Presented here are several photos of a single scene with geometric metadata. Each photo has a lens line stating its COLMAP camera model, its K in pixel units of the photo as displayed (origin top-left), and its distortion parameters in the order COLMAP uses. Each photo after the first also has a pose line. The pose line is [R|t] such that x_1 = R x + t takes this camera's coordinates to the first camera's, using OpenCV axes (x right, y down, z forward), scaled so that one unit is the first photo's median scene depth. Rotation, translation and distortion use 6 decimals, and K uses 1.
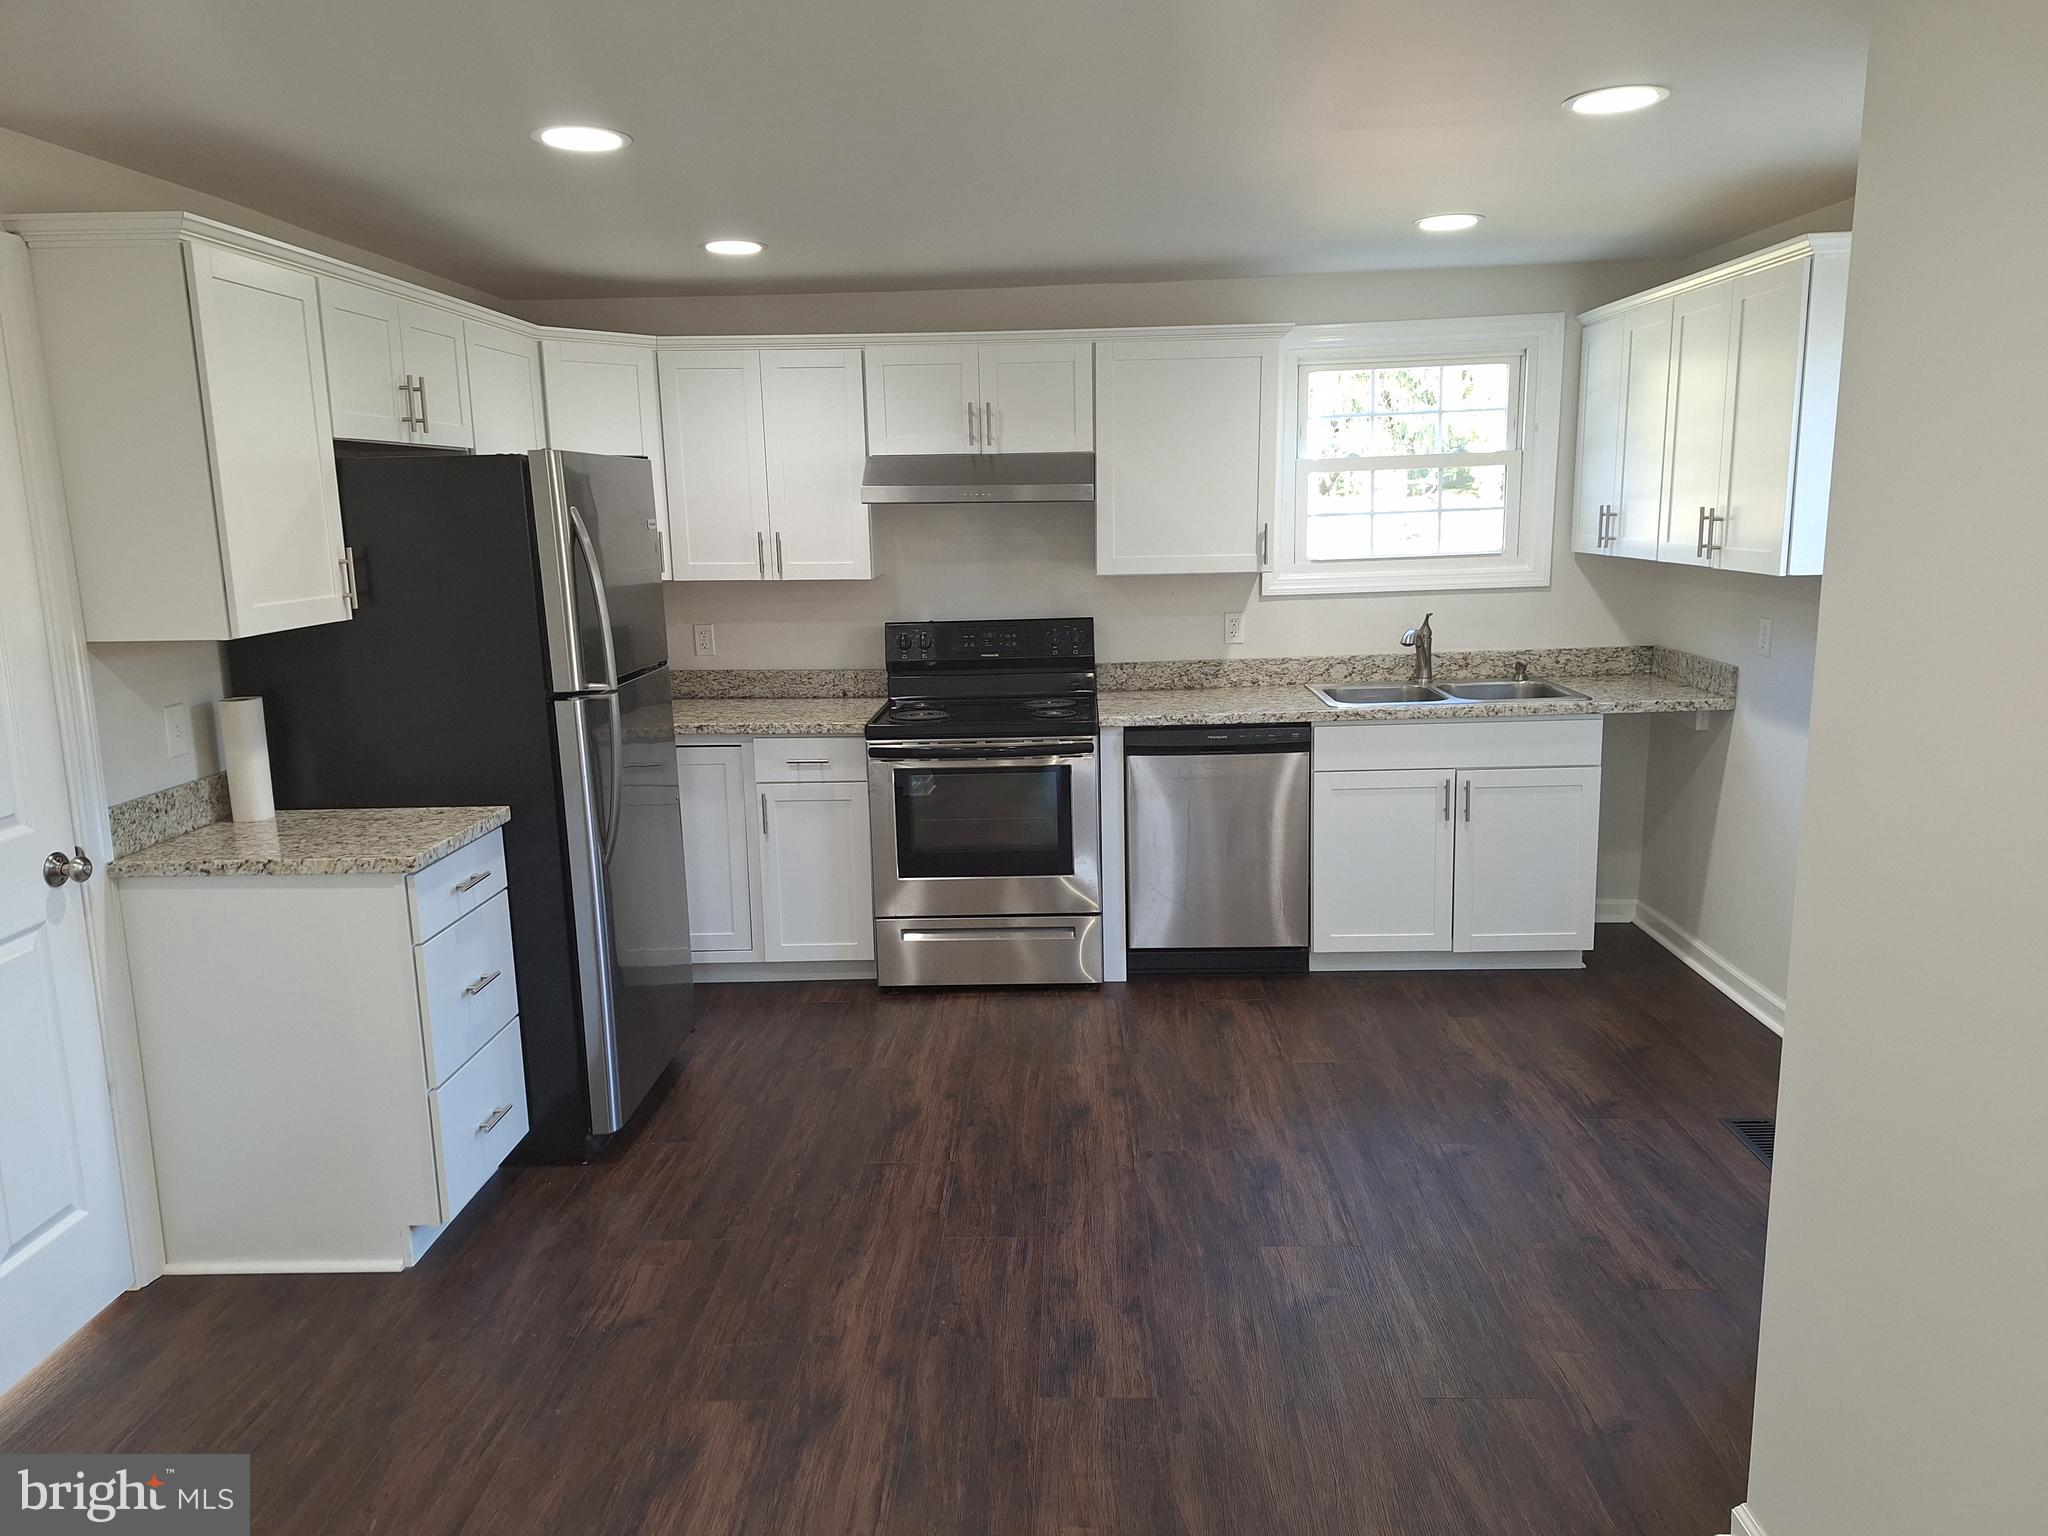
lens RADIAL K [[1409.8, 0, 1028.0], [0, 1409.8, 742.3], [0, 0, 1]] dist [0.132636, -0.186067]
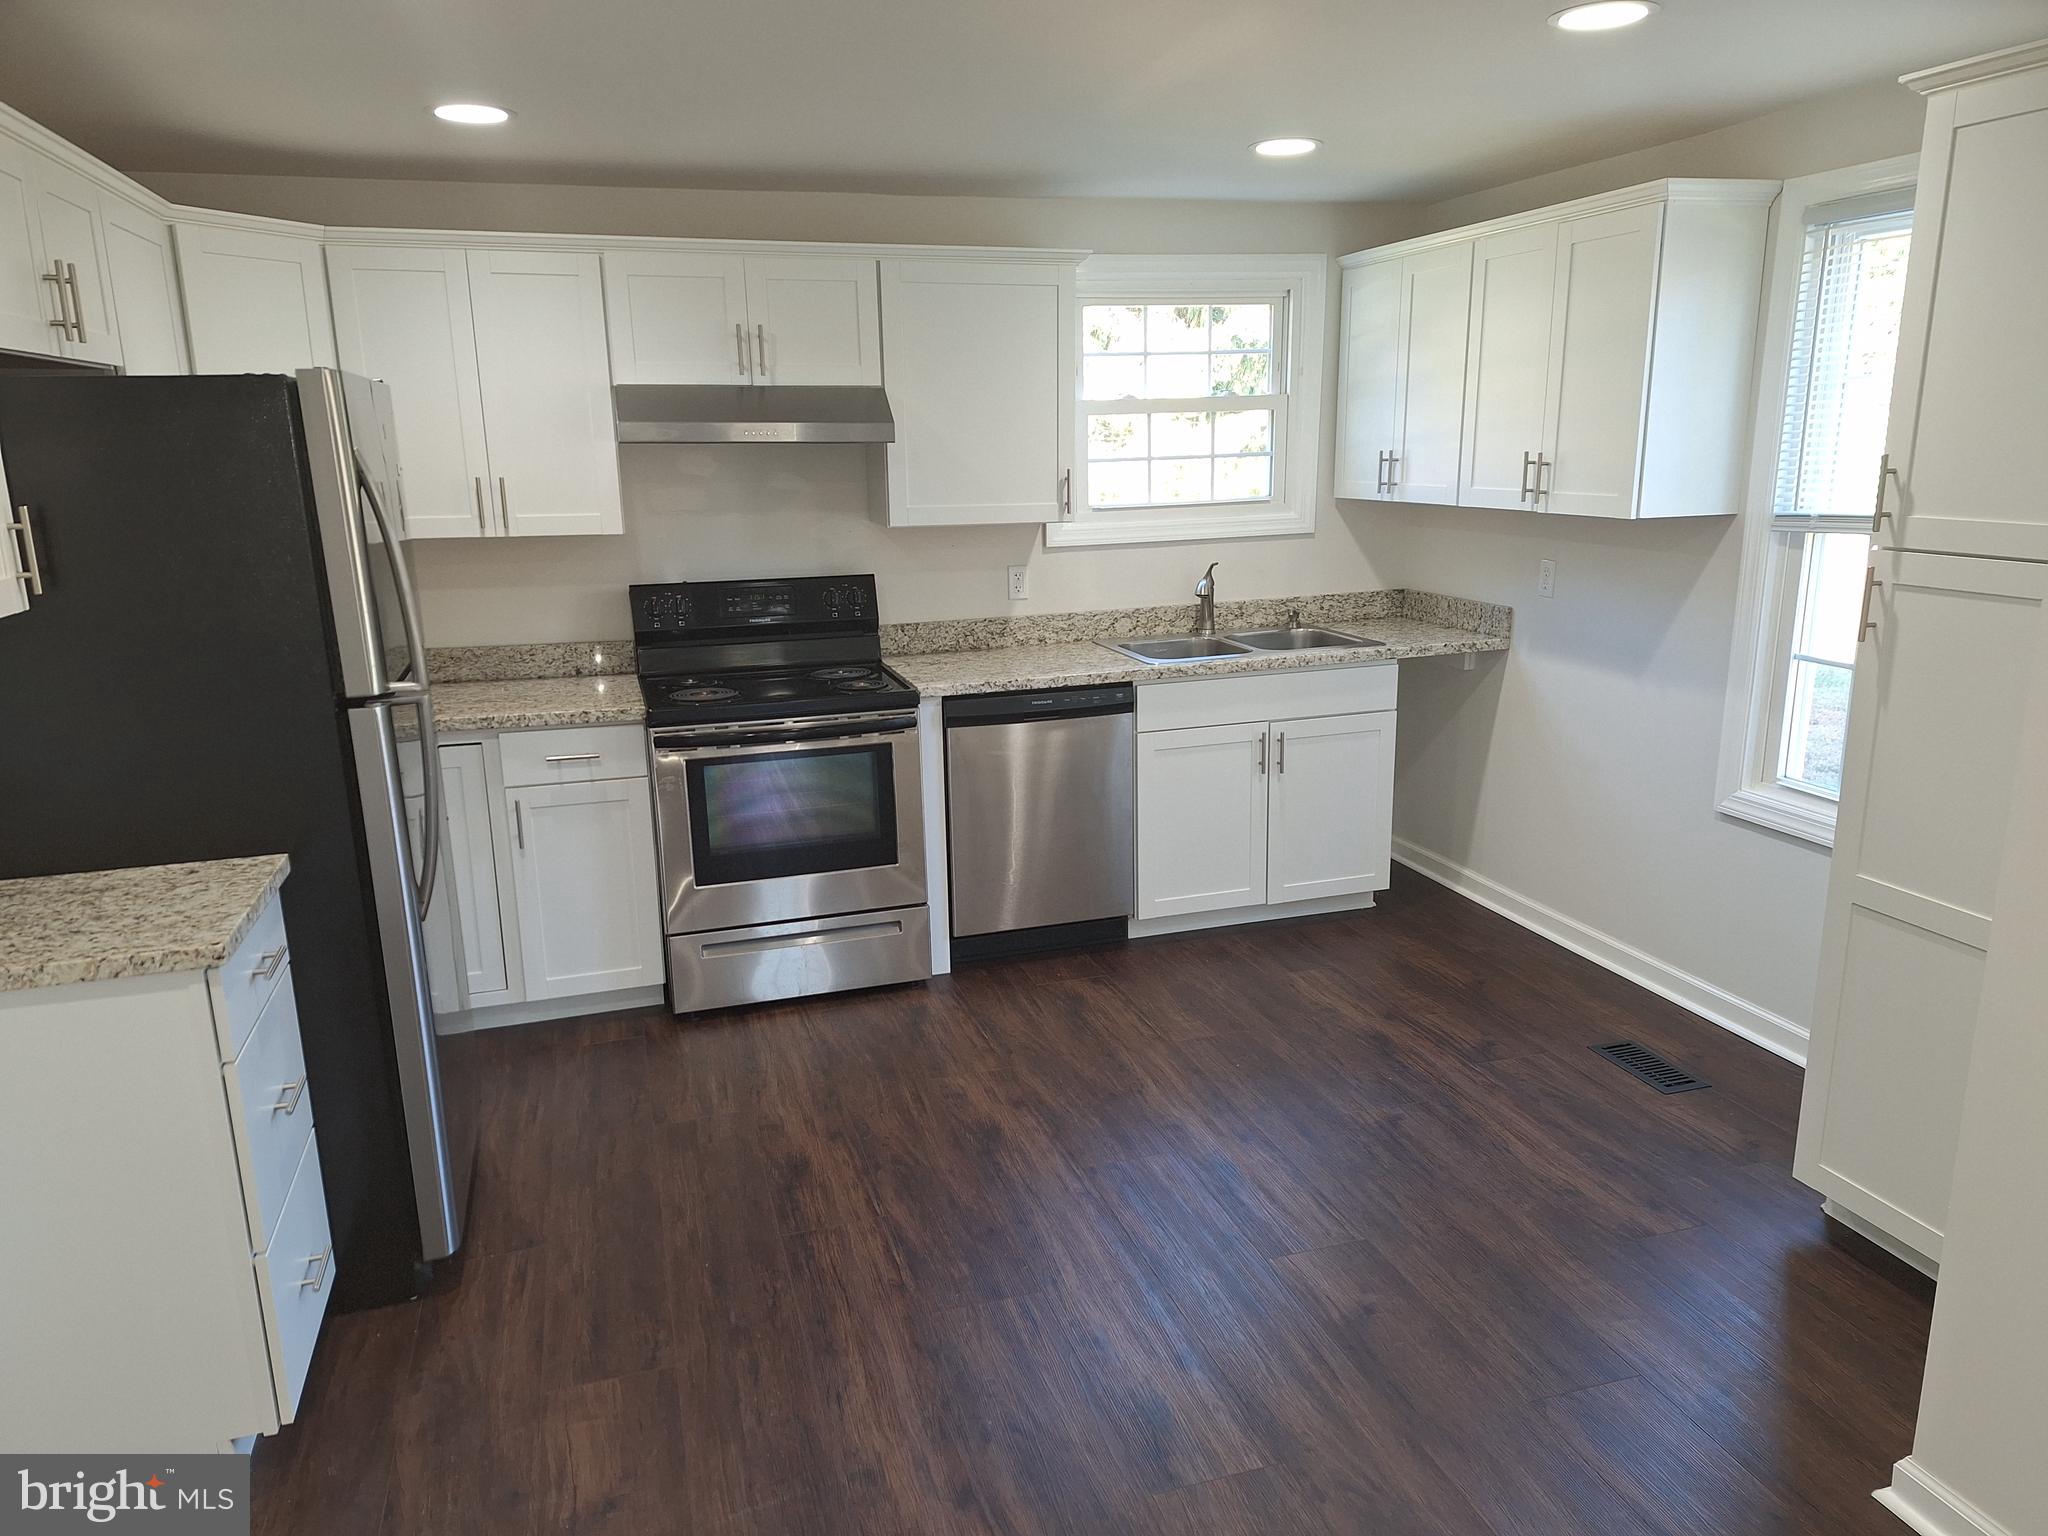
lens RADIAL K [[1408.8, 0, 1030.9], [0, 1408.8, 763.0], [0, 0, 1]] dist [0.120297, -0.152786]
pose [[0.945385, -0.067873, 0.318811, -0.166923], [0.051346, 0.996879, 0.059970, -0.019368], [-0.321886, -0.040325, 0.945919, 0.124359]]
